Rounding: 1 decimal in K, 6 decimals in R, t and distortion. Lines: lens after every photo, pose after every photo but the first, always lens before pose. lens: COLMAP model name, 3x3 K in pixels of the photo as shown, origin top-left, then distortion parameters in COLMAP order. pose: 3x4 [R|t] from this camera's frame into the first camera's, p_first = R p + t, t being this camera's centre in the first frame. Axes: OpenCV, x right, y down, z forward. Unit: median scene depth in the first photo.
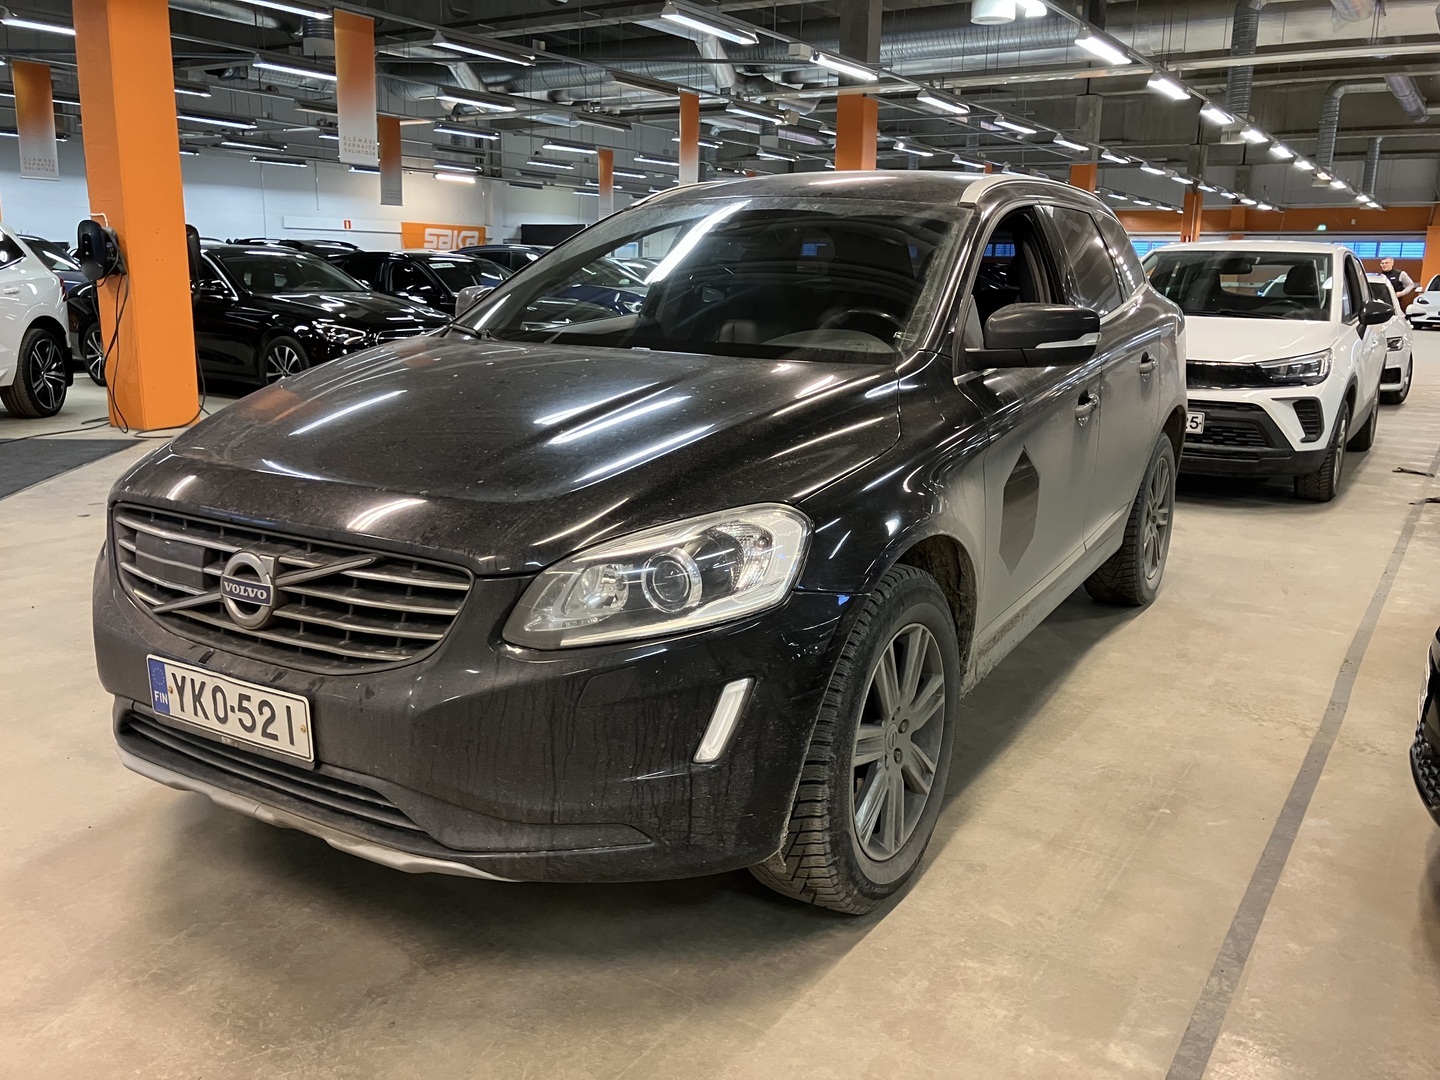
lens RADIAL K [[1196.6, 0, 724.5], [0, 1196.6, 537.0], [0, 0, 1]] dist [-0.001983, 0.003187]
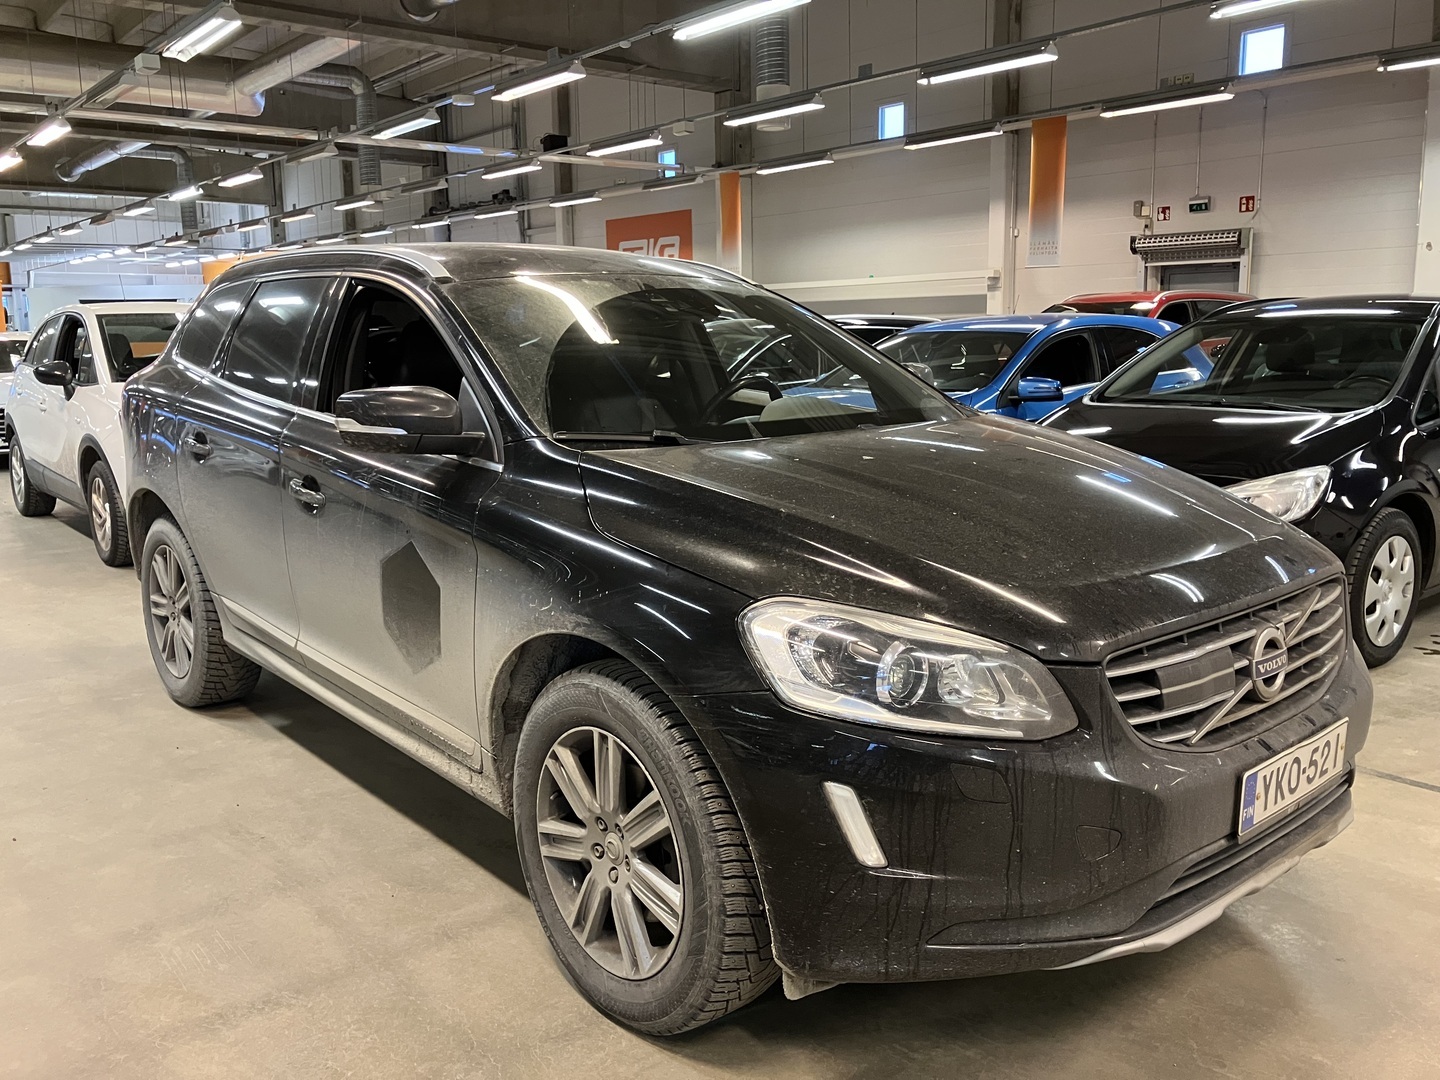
lens RADIAL K [[1196.6, 0, 724.5], [0, 1196.6, 537.0], [0, 0, 1]] dist [-0.001983, 0.003187]
pose [[0.317077, -0.199295, 0.927224, -1.433681], [0.238166, 0.963075, 0.125557, -0.293966], [-0.918008, 0.181022, 0.352834, 1.001982]]
